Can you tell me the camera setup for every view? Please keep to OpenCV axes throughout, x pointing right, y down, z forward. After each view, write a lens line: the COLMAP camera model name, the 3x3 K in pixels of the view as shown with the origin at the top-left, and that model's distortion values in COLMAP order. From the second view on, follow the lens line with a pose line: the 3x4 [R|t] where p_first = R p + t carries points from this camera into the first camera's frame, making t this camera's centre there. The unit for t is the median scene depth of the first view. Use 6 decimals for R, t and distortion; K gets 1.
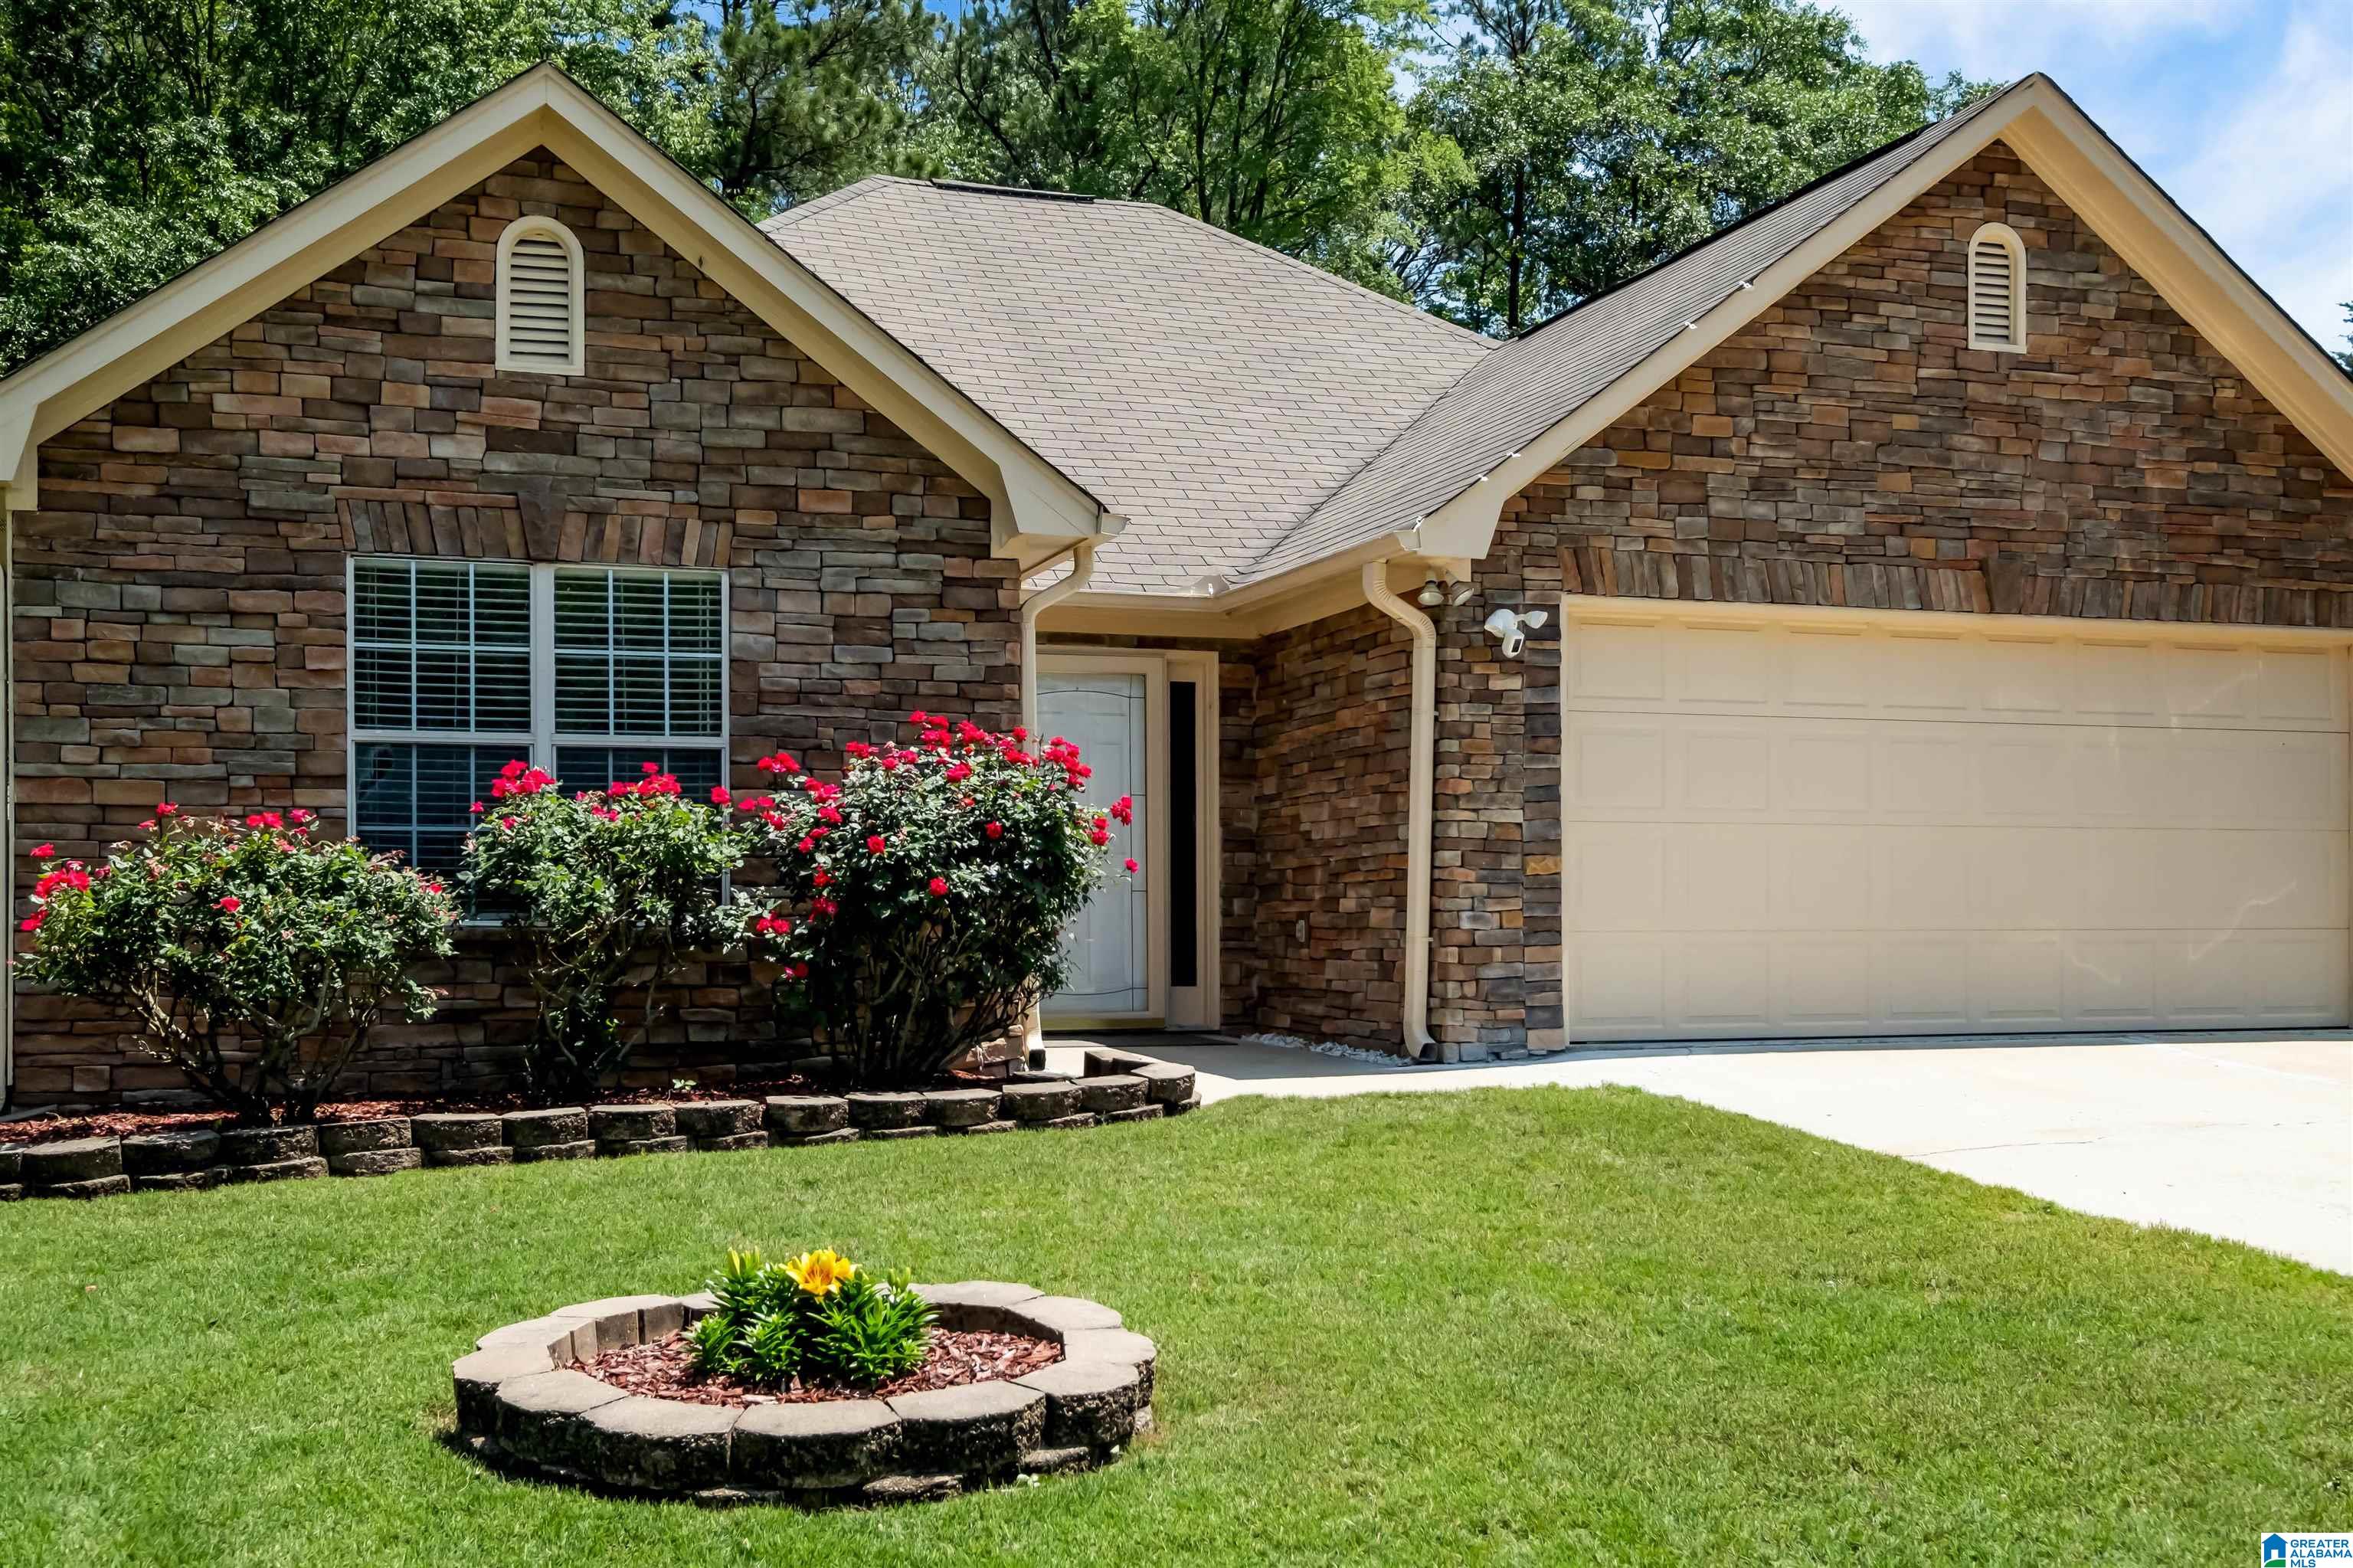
lens RADIAL K [[2450.5, 0, 1179.3], [0, 2450.5, 757.7], [0, 0, 1]] dist [-0.038217, 0.161071]
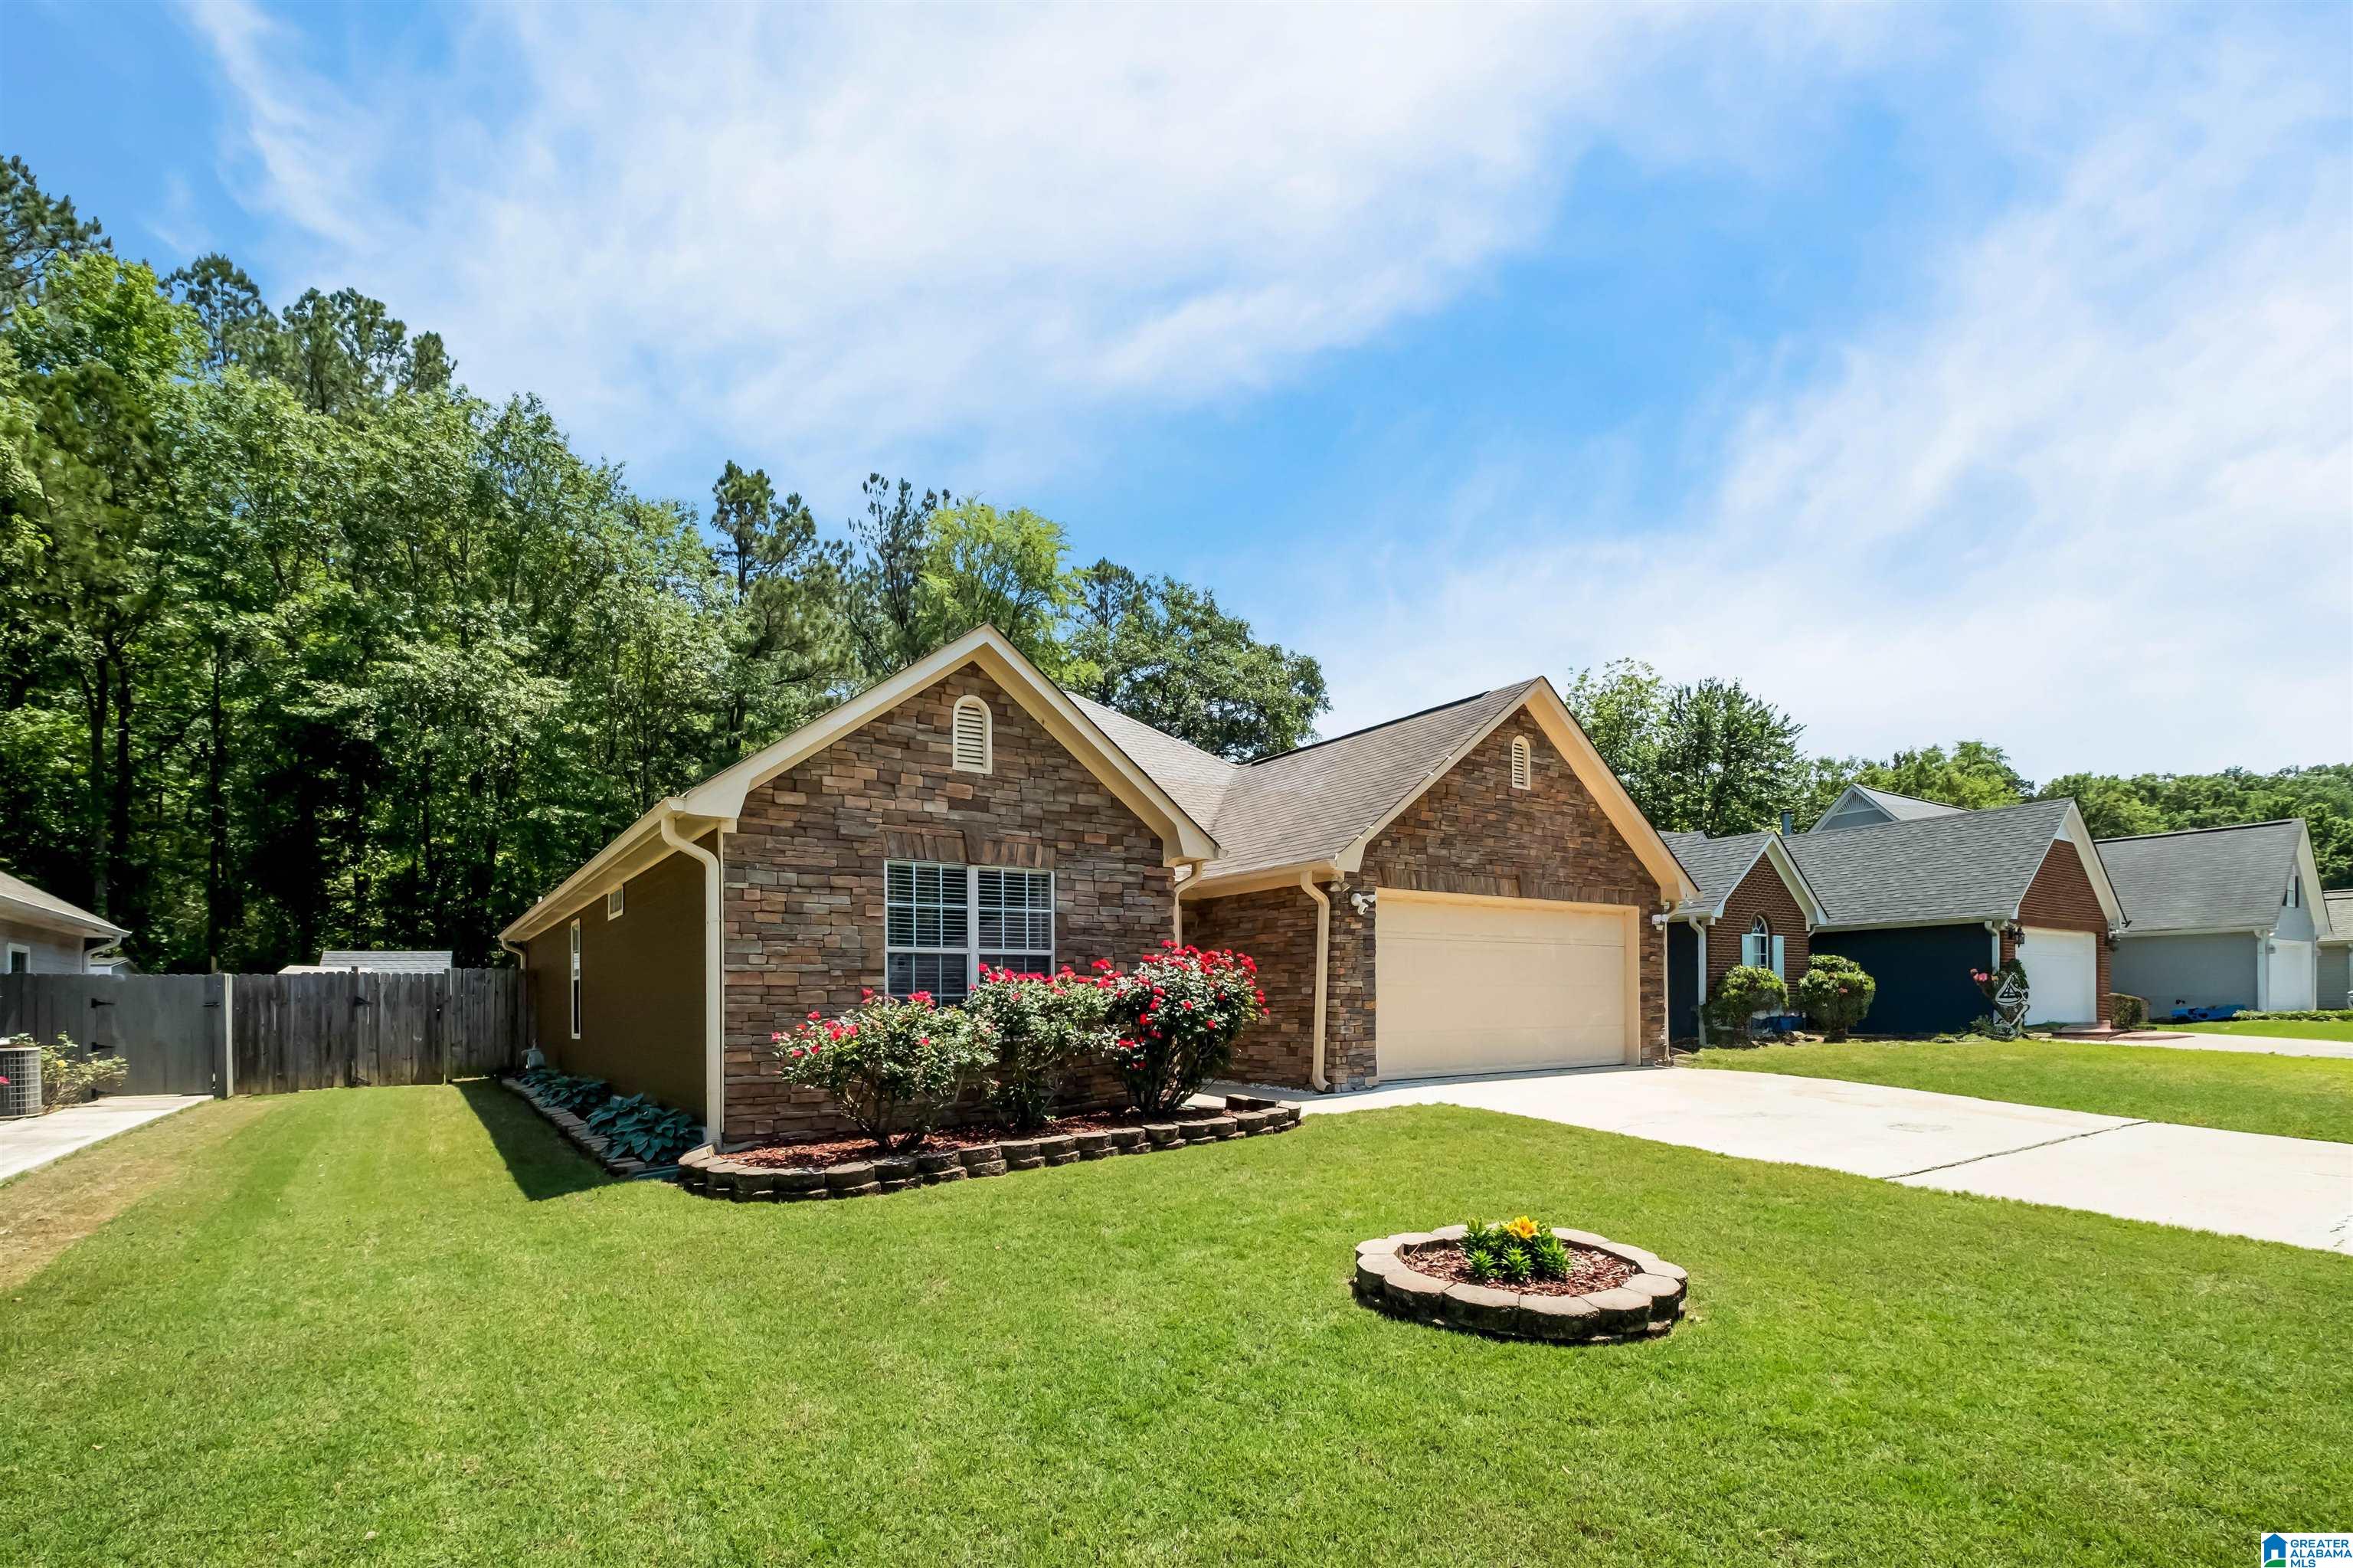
lens RADIAL K [[1093.5, 0, 1213.4], [0, 1093.5, 926.9], [0, 0, 1]] dist [-0.002868, 0.000243]
pose [[0.958655, 0.012574, 0.284294, -0.309794], [-0.010708, 0.999910, -0.008116, -0.021318], [-0.284370, 0.004736, 0.958703, 0.062384]]
